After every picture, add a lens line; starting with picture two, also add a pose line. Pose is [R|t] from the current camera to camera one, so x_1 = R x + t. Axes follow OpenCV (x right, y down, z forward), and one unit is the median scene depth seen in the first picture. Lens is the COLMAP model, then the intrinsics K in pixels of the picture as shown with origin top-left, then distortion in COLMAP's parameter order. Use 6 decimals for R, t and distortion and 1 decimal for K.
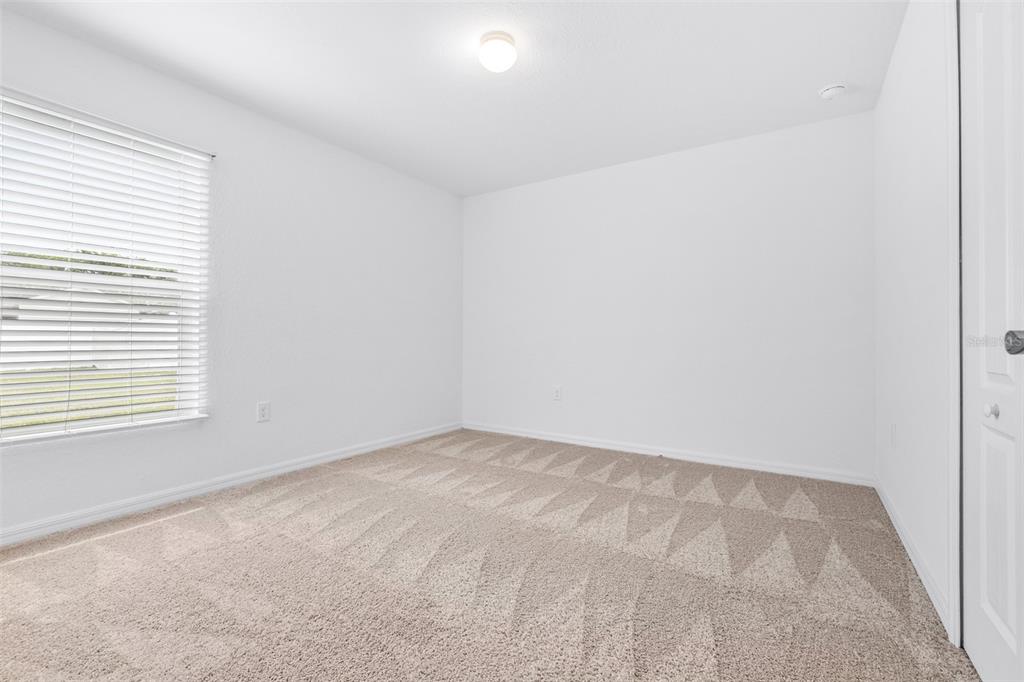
lens RADIAL K [[440.5, 0, 509.3], [0, 440.5, 338.1], [0, 0, 1]] dist [-0.000428, -0.000295]
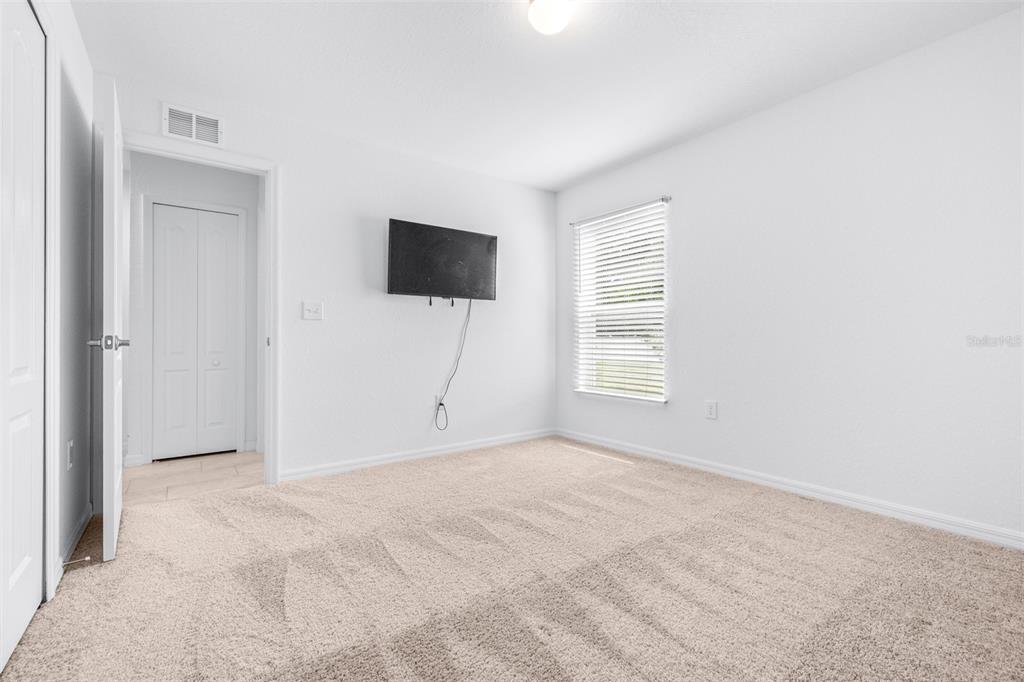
lens RADIAL K [[440.5, 0, 509.3], [0, 440.5, 338.1], [0, 0, 1]] dist [-0.000428, -0.000295]
pose [[-0.340564, -0.011065, -0.940156, 0.617988], [0.005782, 0.999887, -0.013863, 0.006962], [0.940204, -0.010157, -0.340462, 0.924023]]
